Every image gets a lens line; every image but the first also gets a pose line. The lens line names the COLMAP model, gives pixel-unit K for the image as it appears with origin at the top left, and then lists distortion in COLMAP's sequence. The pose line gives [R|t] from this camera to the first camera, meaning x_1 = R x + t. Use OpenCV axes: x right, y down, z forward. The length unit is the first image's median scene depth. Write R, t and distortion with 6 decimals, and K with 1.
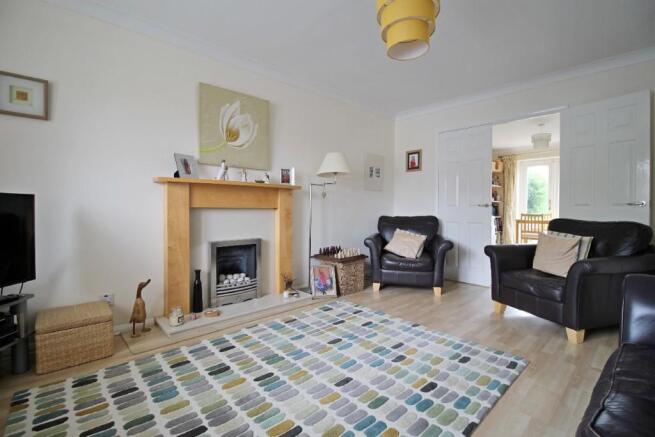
lens RADIAL K [[301.6, 0, 329.9], [0, 301.6, 215.9], [0, 0, 1]] dist [-0.004143, -0.004904]
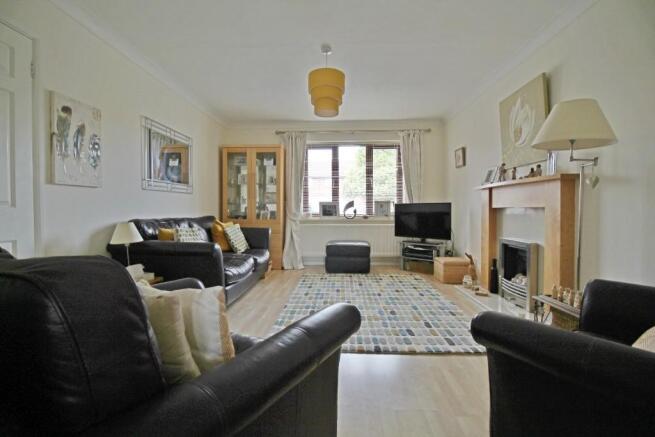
lens RADIAL K [[301.6, 0, 327.2], [0, 301.6, 215.3], [0, 0, 1]] dist [-0.004143, -0.004904]
pose [[-0.715468, 0.010277, -0.698570, 0.957326], [-0.019049, 0.999233, 0.034209, -0.027491], [0.698385, 0.037783, -0.714724, 1.483594]]
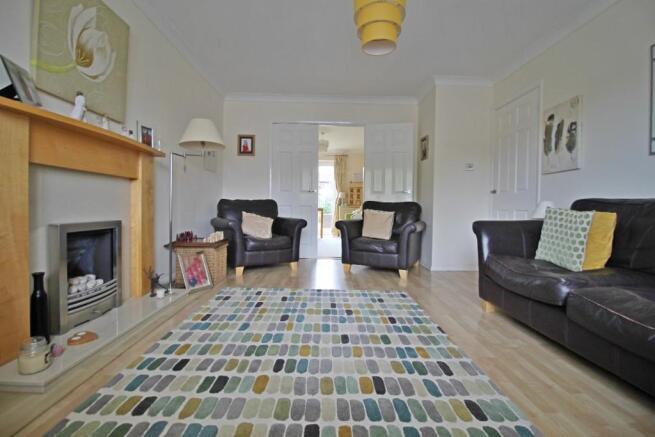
lens RADIAL K [[301.6, 0, 328.2], [0, 301.6, 213.6], [0, 0, 1]] dist [-0.004143, -0.004904]
pose [[0.670236, -0.009415, 0.742088, -0.521153], [0.005354, 0.999955, 0.007852, 0.069915], [-0.742128, -0.001289, 0.670257, 0.226891]]
